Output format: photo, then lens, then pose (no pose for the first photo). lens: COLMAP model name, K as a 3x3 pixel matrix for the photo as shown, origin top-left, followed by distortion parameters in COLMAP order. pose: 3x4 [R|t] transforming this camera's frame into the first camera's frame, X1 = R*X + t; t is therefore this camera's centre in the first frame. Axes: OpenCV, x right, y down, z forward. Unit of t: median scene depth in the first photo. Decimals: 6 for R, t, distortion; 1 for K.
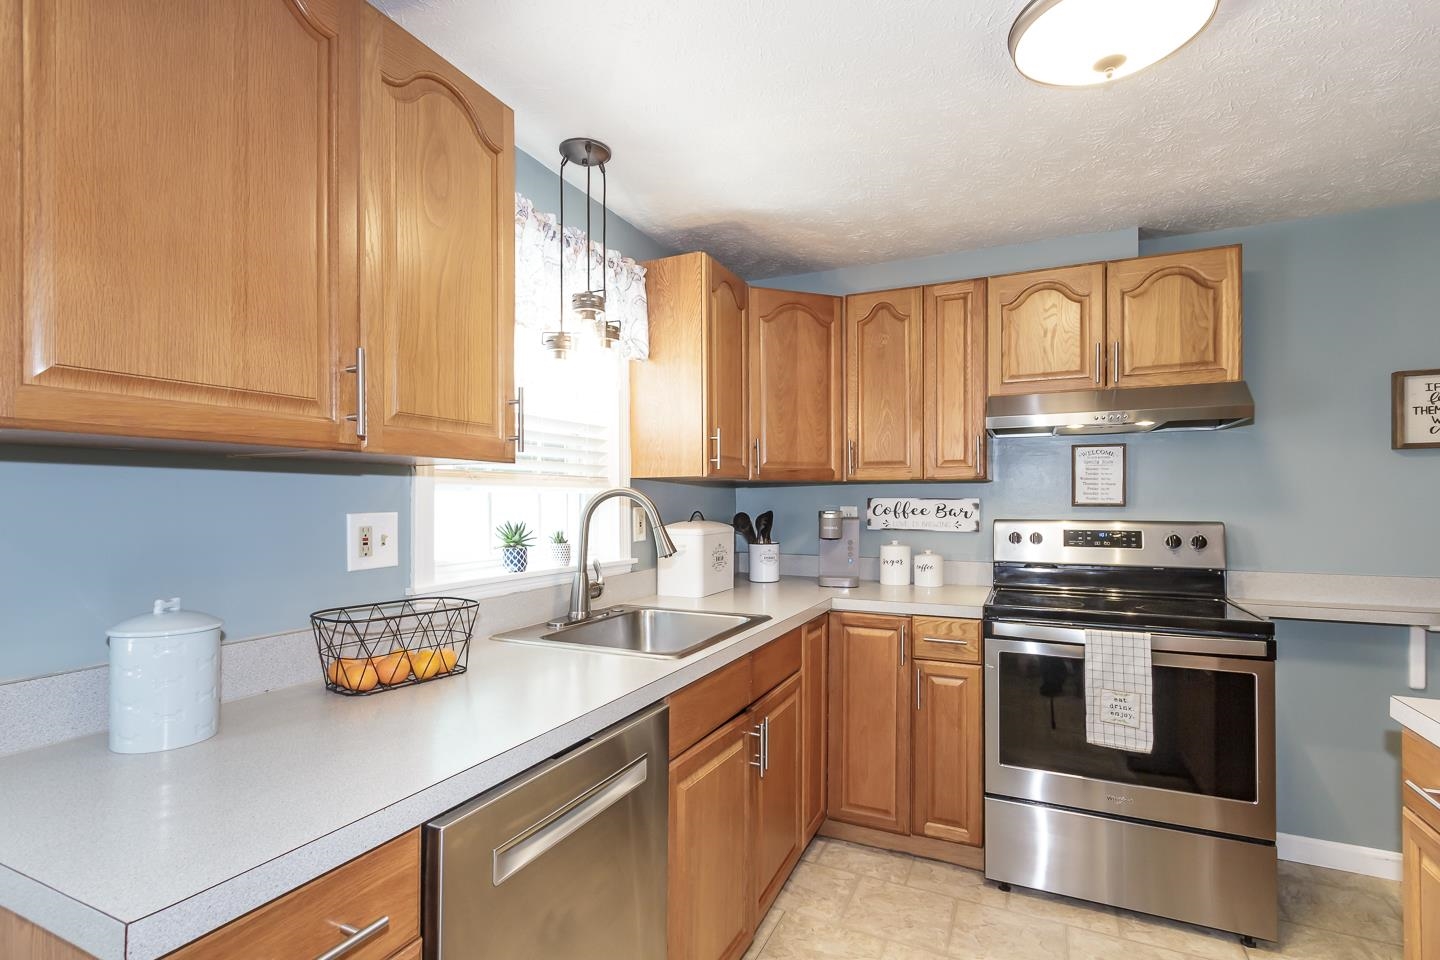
lens RADIAL K [[677.7, 0, 706.2], [0, 677.7, 493.6], [0, 0, 1]] dist [-0.003433, 0.001294]
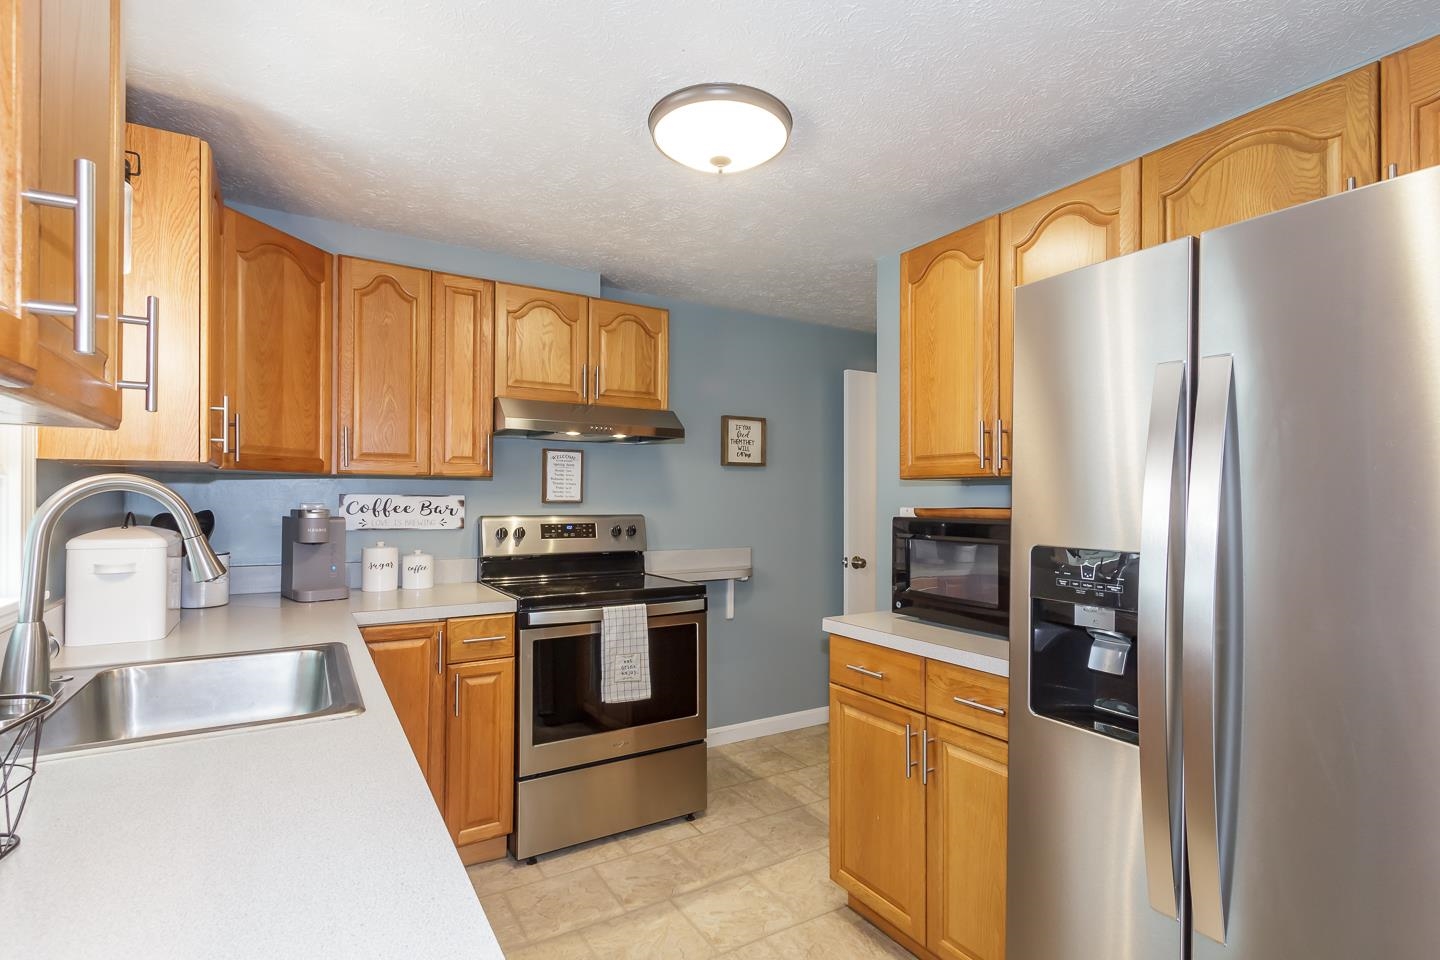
lens RADIAL K [[677.7, 0, 706.5], [0, 677.7, 489.2], [0, 0, 1]] dist [-0.003433, 0.001294]
pose [[0.551093, 0.013725, 0.834331, -0.270406], [-0.012817, 0.999886, -0.007983, 0.001388], [-0.834345, -0.006295, 0.551206, 0.166812]]
